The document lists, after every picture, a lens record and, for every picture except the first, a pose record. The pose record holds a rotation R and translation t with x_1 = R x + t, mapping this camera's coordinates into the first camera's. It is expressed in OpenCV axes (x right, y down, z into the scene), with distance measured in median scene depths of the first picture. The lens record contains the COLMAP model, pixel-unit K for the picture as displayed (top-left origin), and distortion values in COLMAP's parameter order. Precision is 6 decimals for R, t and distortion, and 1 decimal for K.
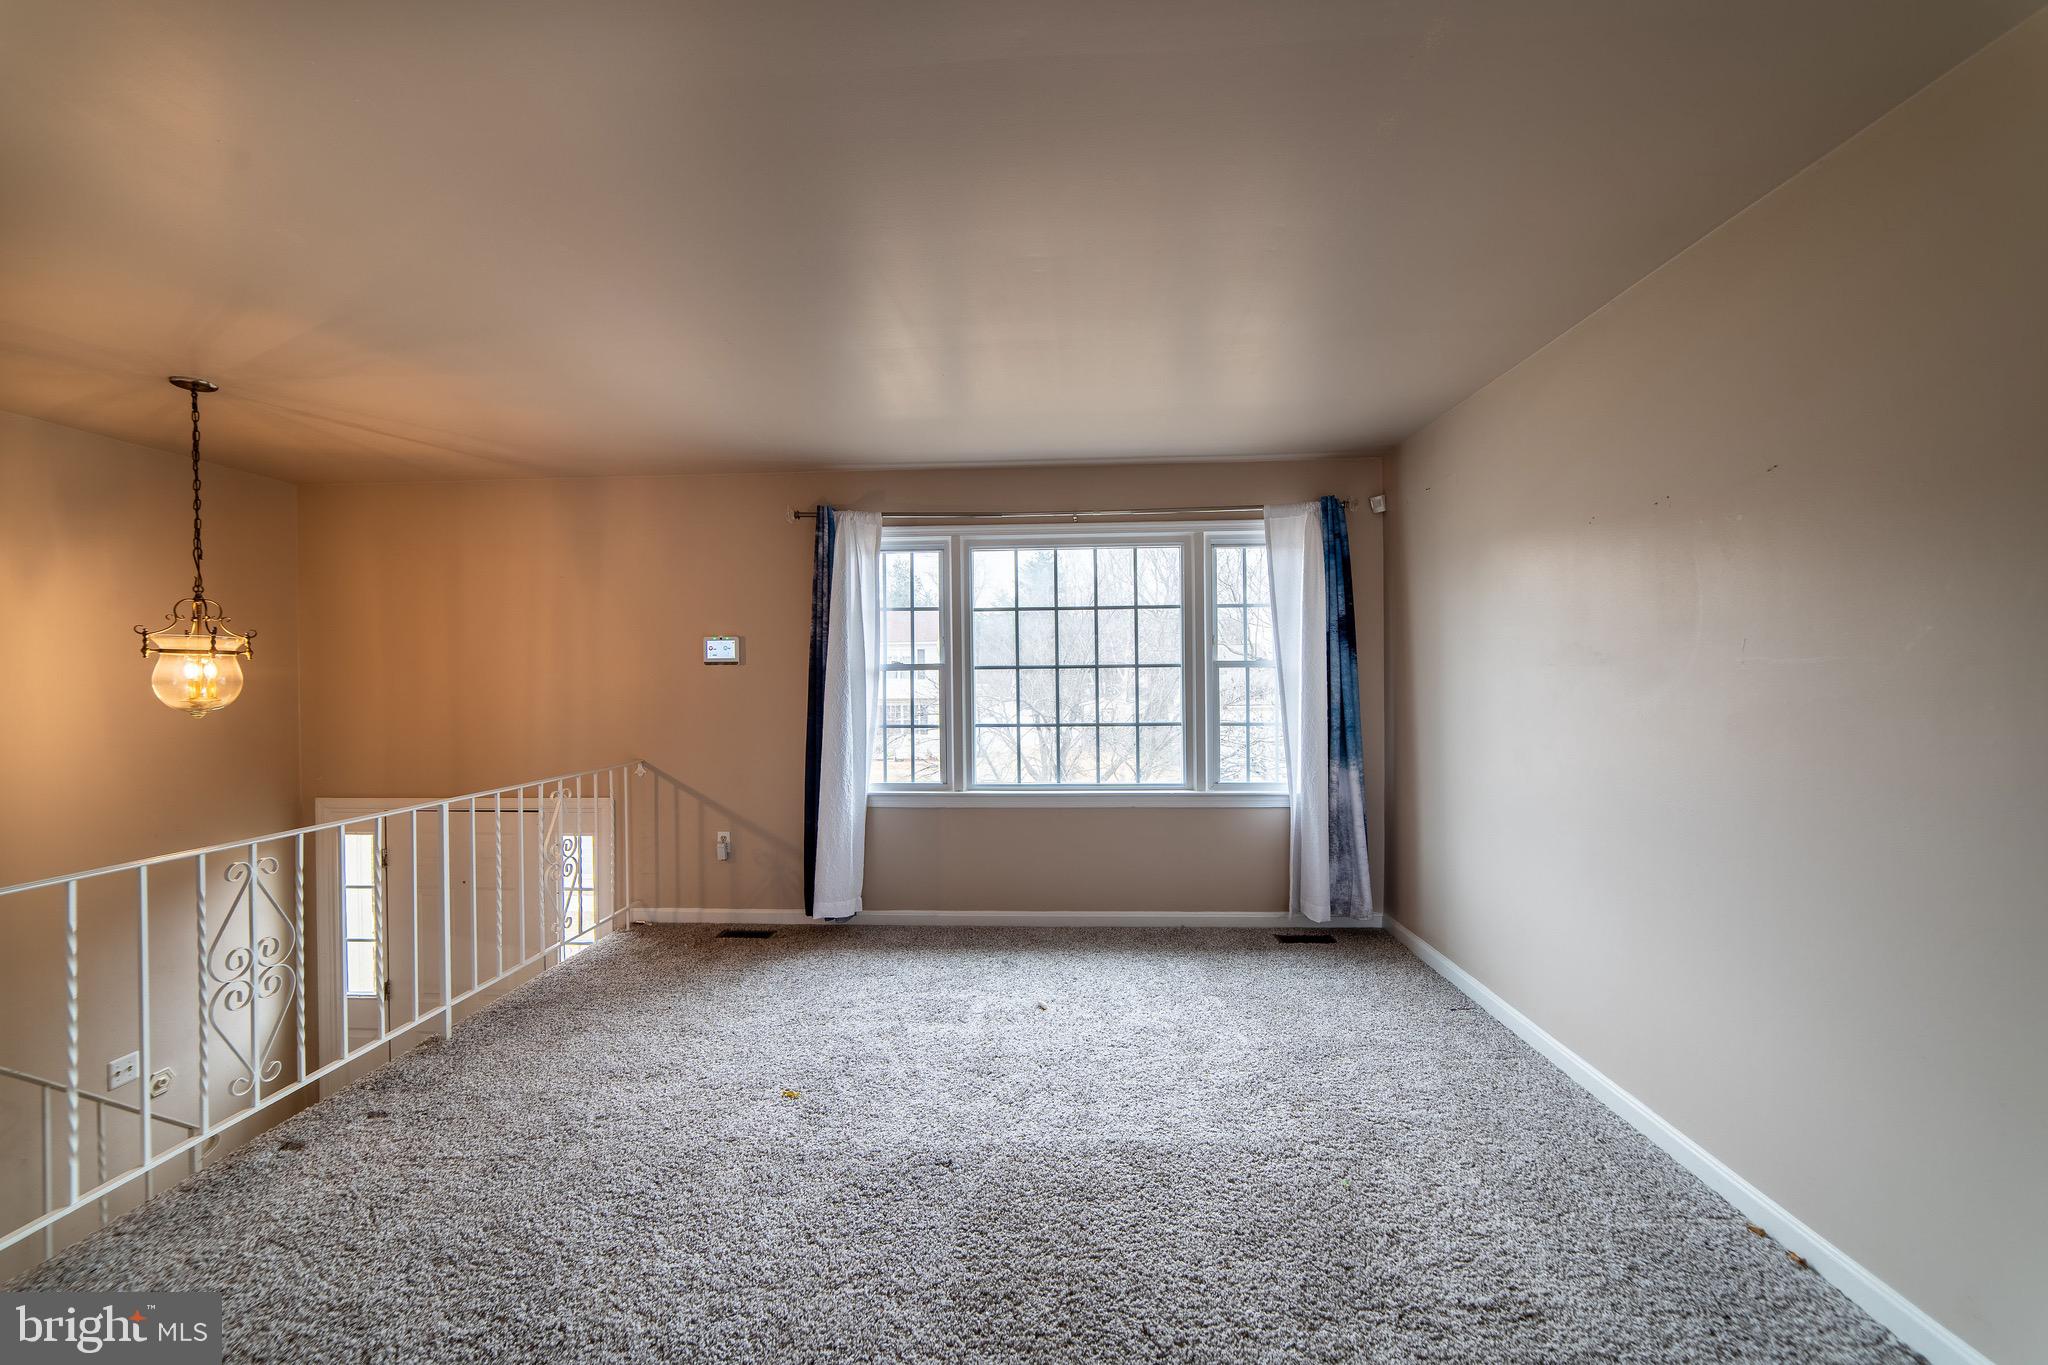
lens RADIAL K [[819.0, 0, 1016.5], [0, 819.0, 679.3], [0, 0, 1]] dist [-0.017797, 0.006774]
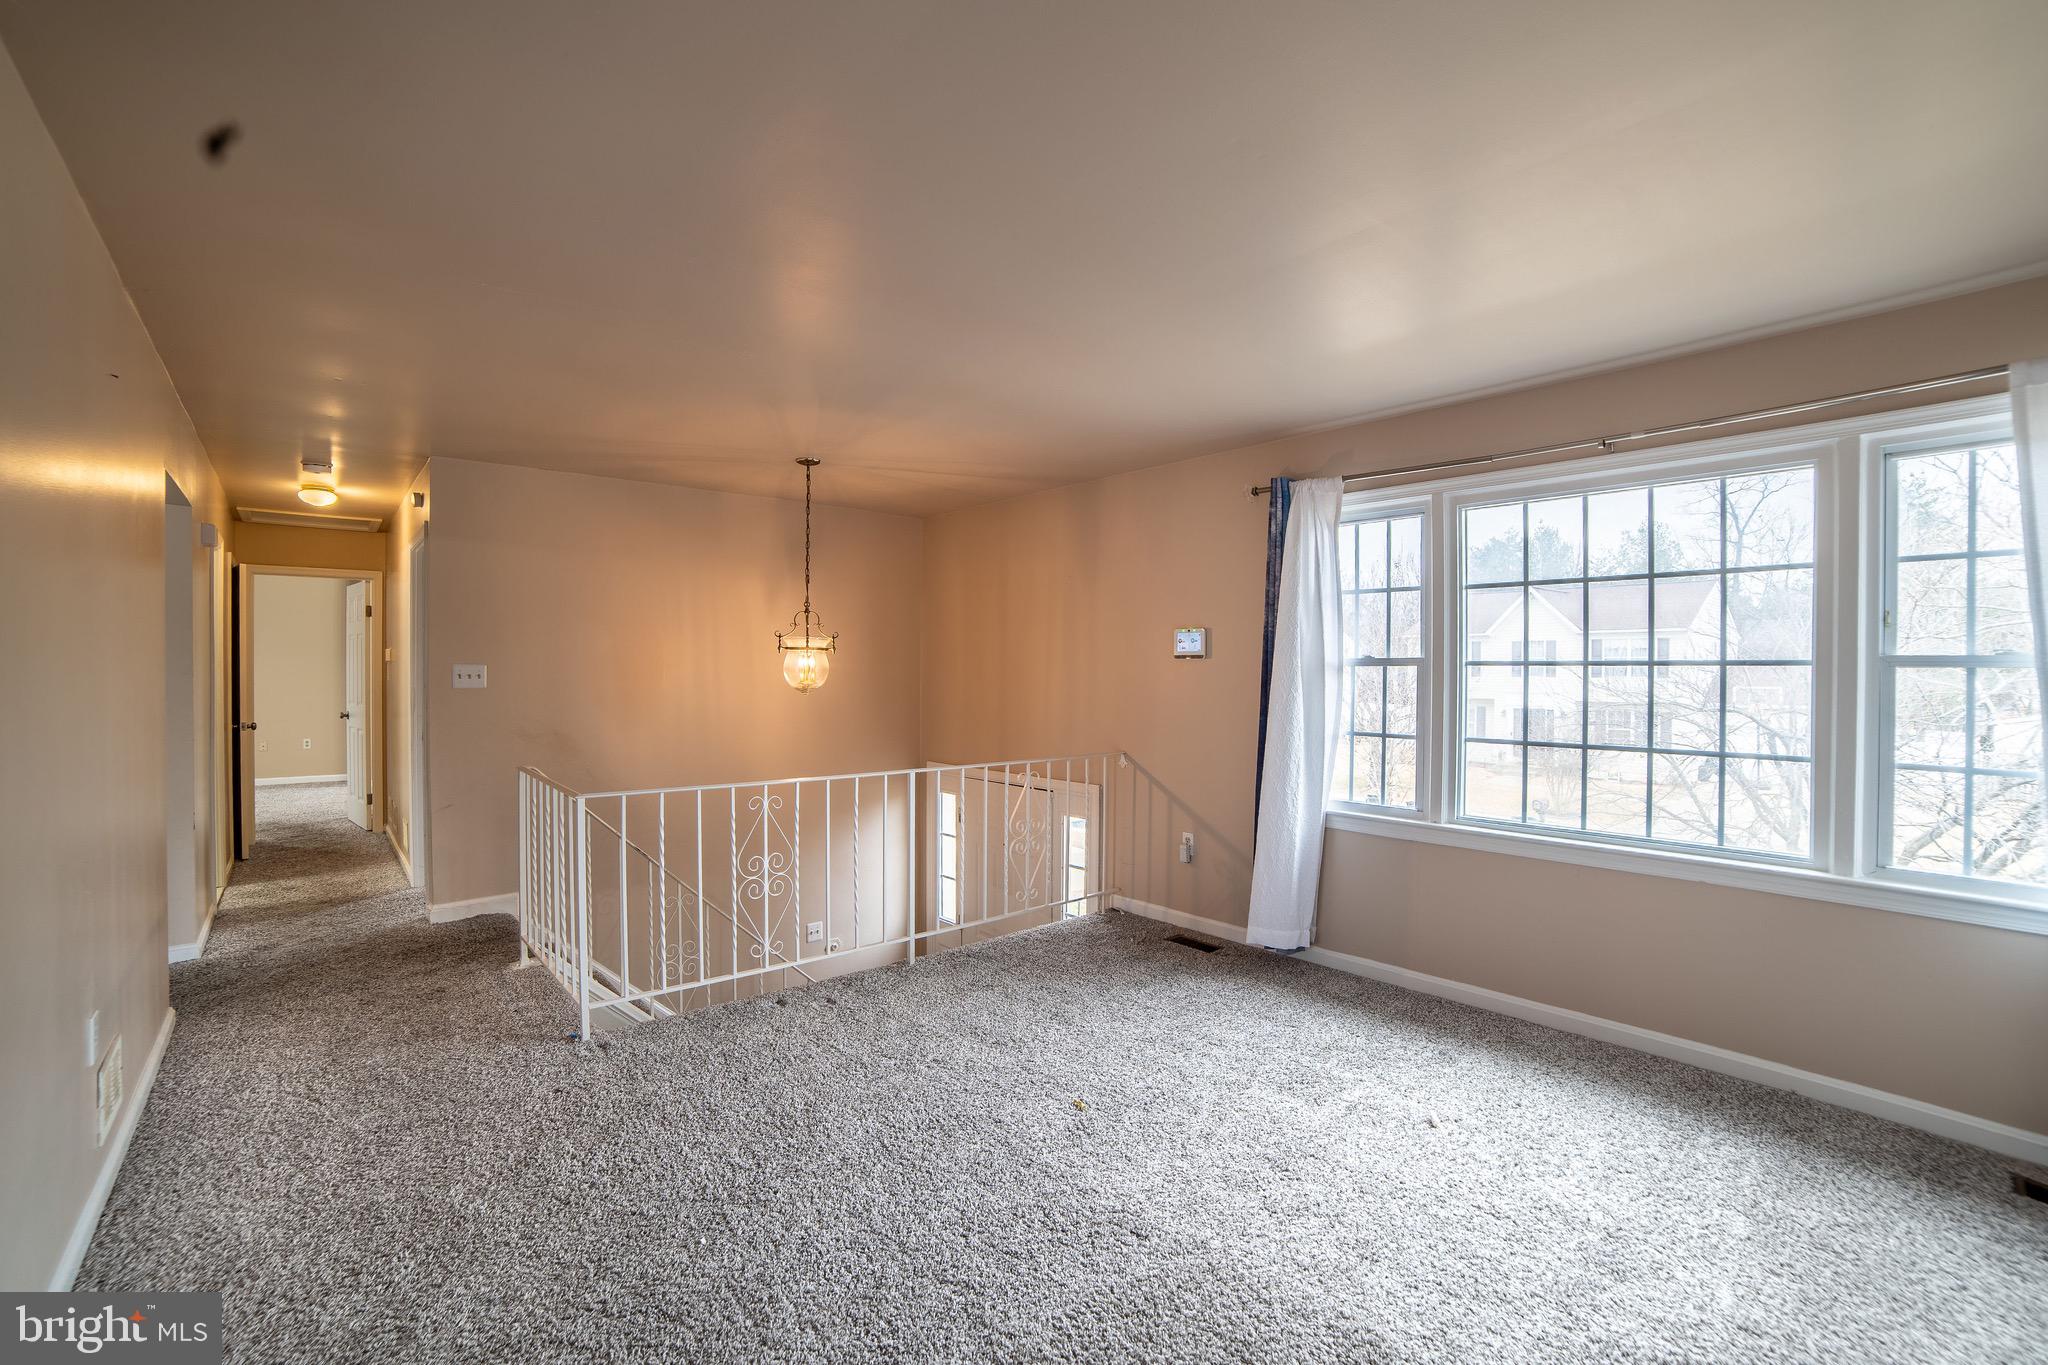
lens RADIAL K [[882.6, 0, 987.8], [0, 882.6, 669.6], [0, 0, 1]] dist [-0.093992, 0.033142]
pose [[0.674833, 0.012936, -0.737857, 0.247171], [-0.014384, 0.999887, 0.004374, -0.005862], [0.737830, 0.007662, 0.674943, 0.140794]]
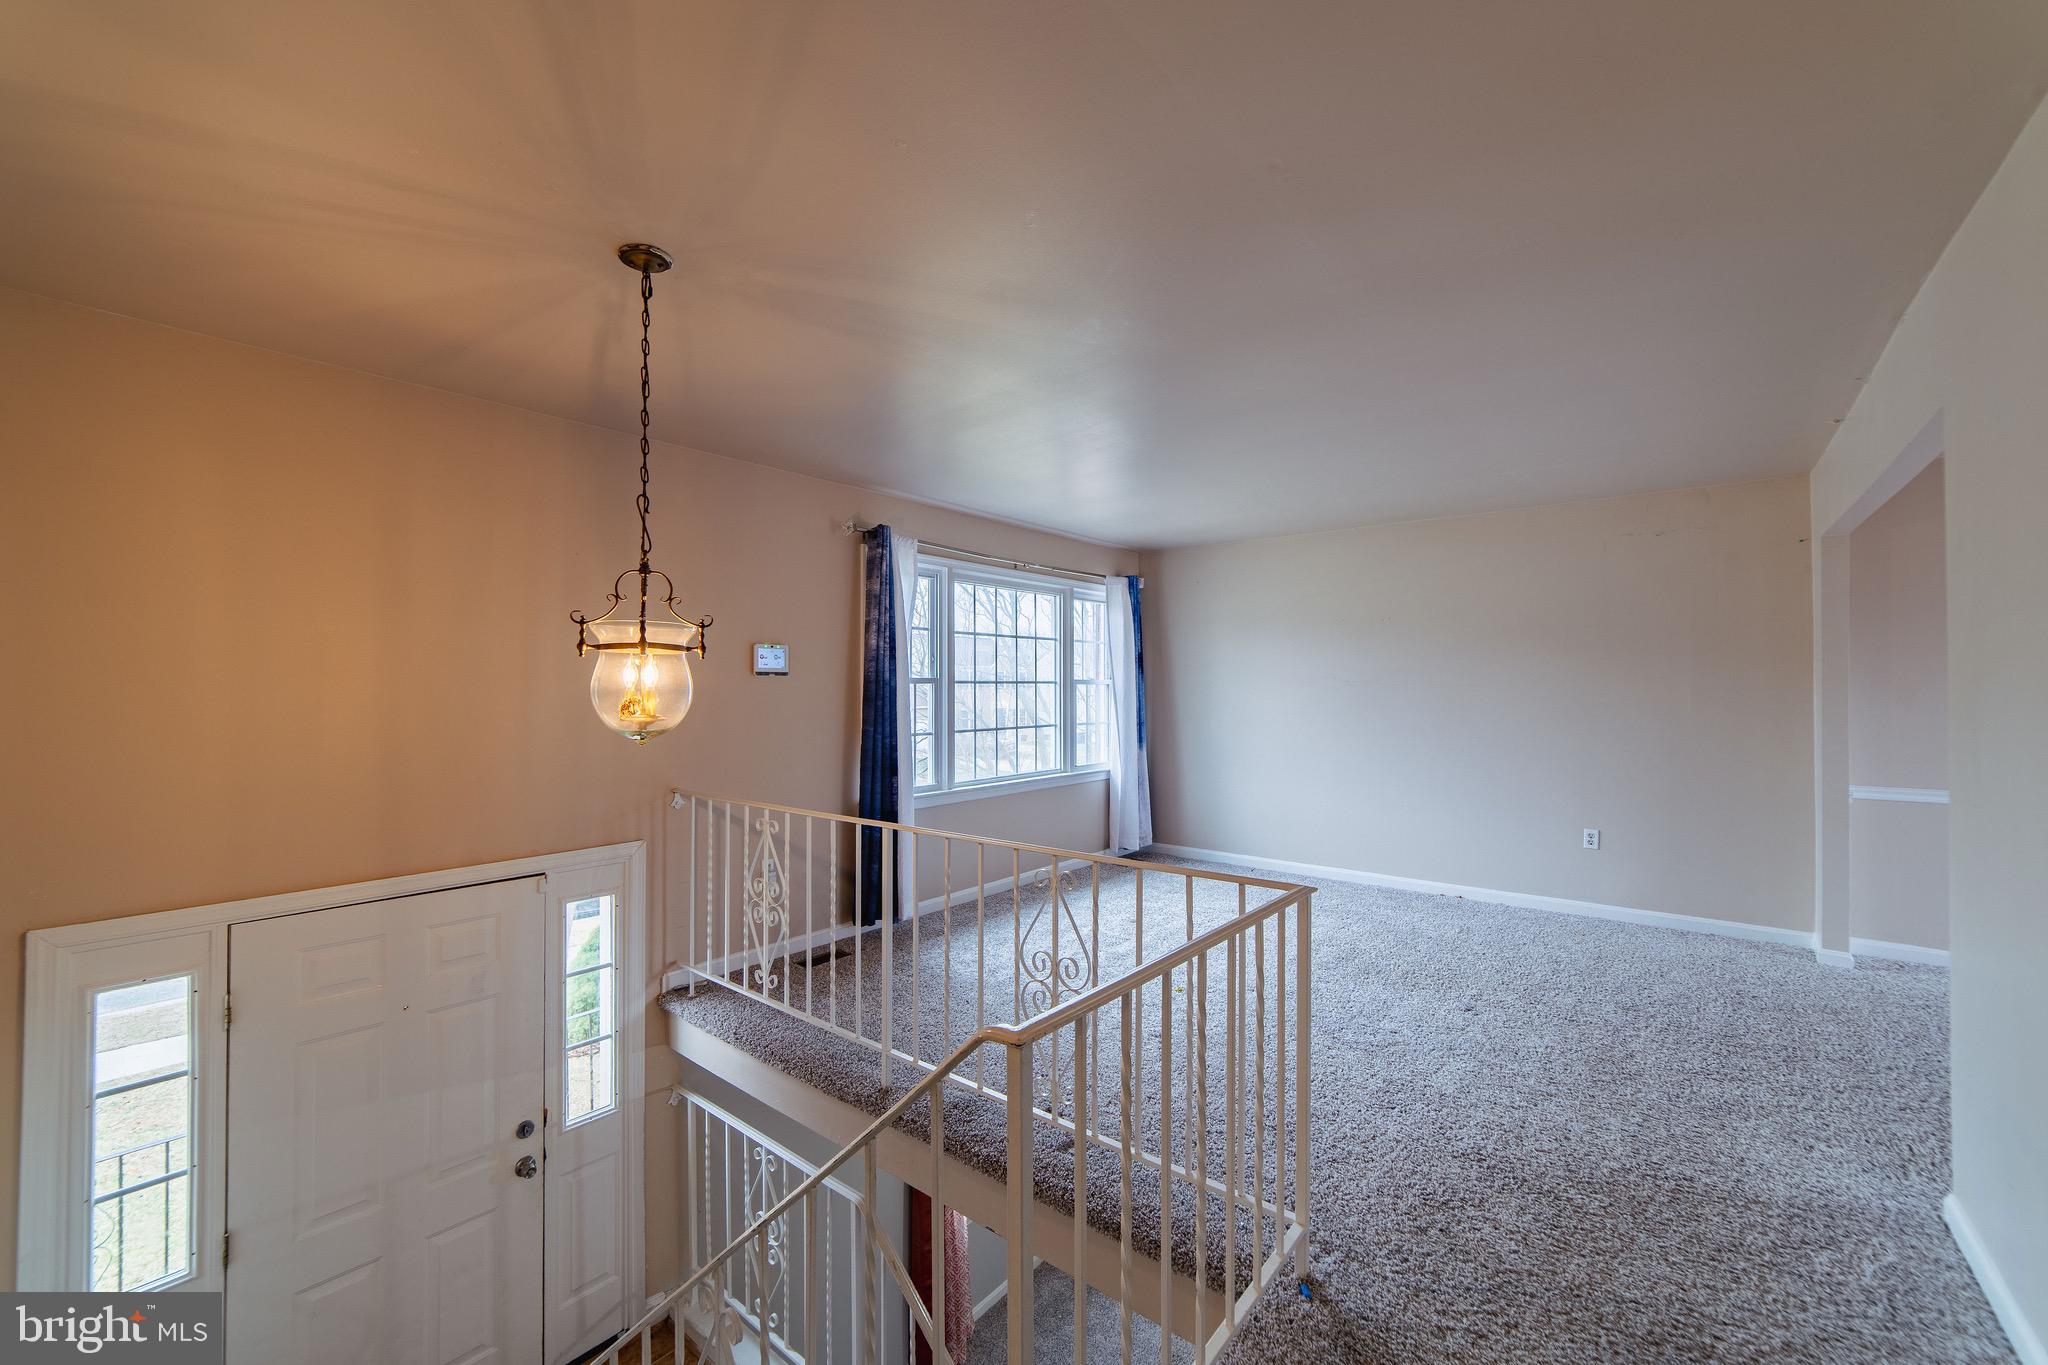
lens RADIAL K [[819.0, 0, 1016.5], [0, 819.0, 679.3], [0, 0, 1]] dist [-0.017797, 0.006774]
pose [[0.580011, 0.016314, 0.814445, -0.984883], [0.000814, 0.999787, -0.020606, 0.006160], [-0.814608, 0.012615, 0.579874, 0.261654]]
